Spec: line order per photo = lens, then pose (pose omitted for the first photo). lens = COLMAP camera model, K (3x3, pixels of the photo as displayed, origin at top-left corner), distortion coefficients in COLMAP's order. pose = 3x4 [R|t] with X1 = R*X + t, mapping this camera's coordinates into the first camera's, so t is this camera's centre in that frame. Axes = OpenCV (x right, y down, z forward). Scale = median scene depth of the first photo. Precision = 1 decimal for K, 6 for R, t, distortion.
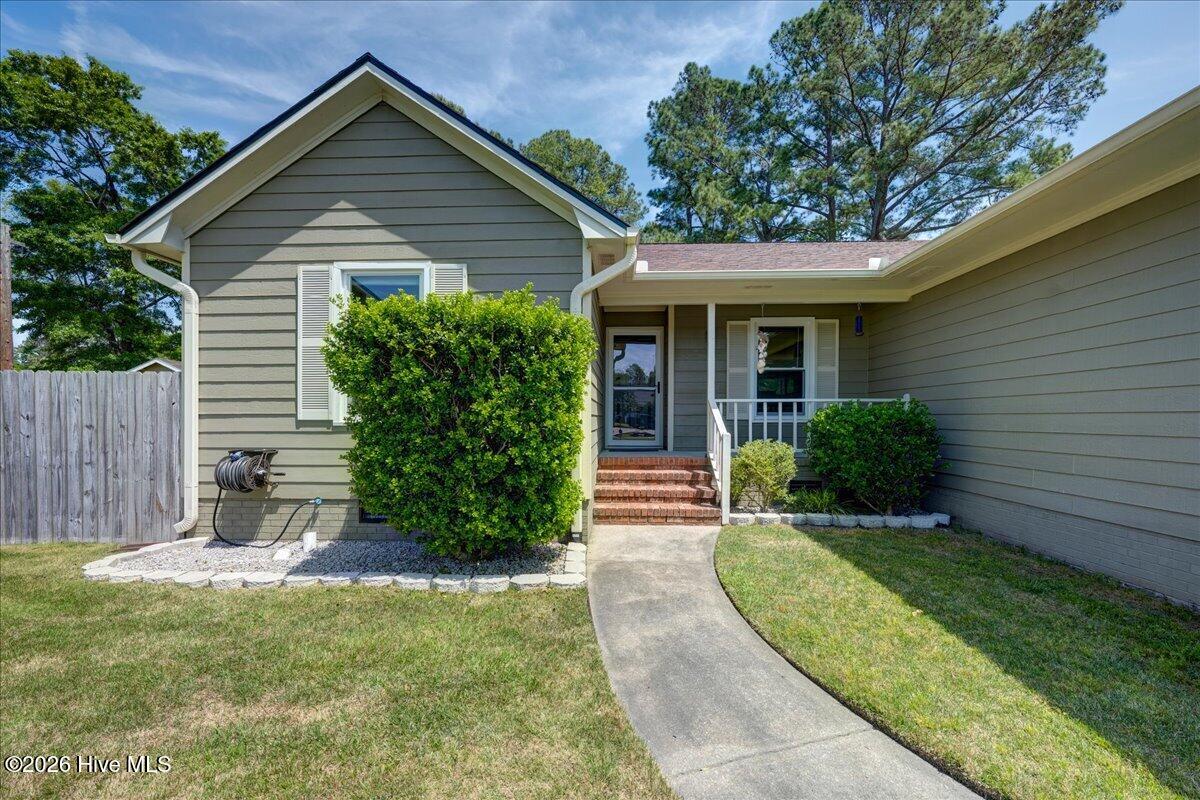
lens RADIAL K [[486.7, 0, 599.2], [0, 486.7, 416.1], [0, 0, 1]] dist [-0.002265, -0.000039]
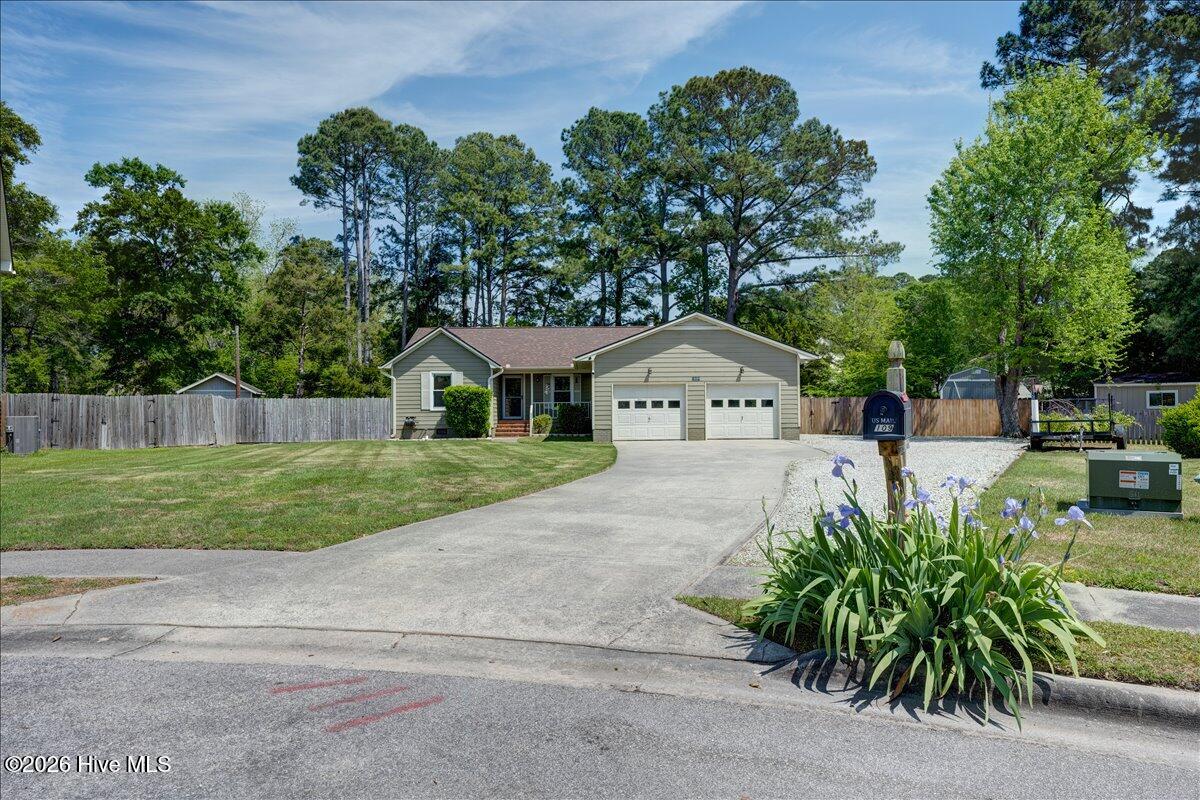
lens RADIAL K [[486.7, 0, 599.2], [0, 486.7, 416.1], [0, 0, 1]] dist [-0.002265, -0.000039]
pose [[0.988024, -0.008361, 0.154075, 0.238601], [0.005710, 0.999828, 0.017642, -0.002371], [-0.154196, -0.016551, 0.987902, -3.339922]]
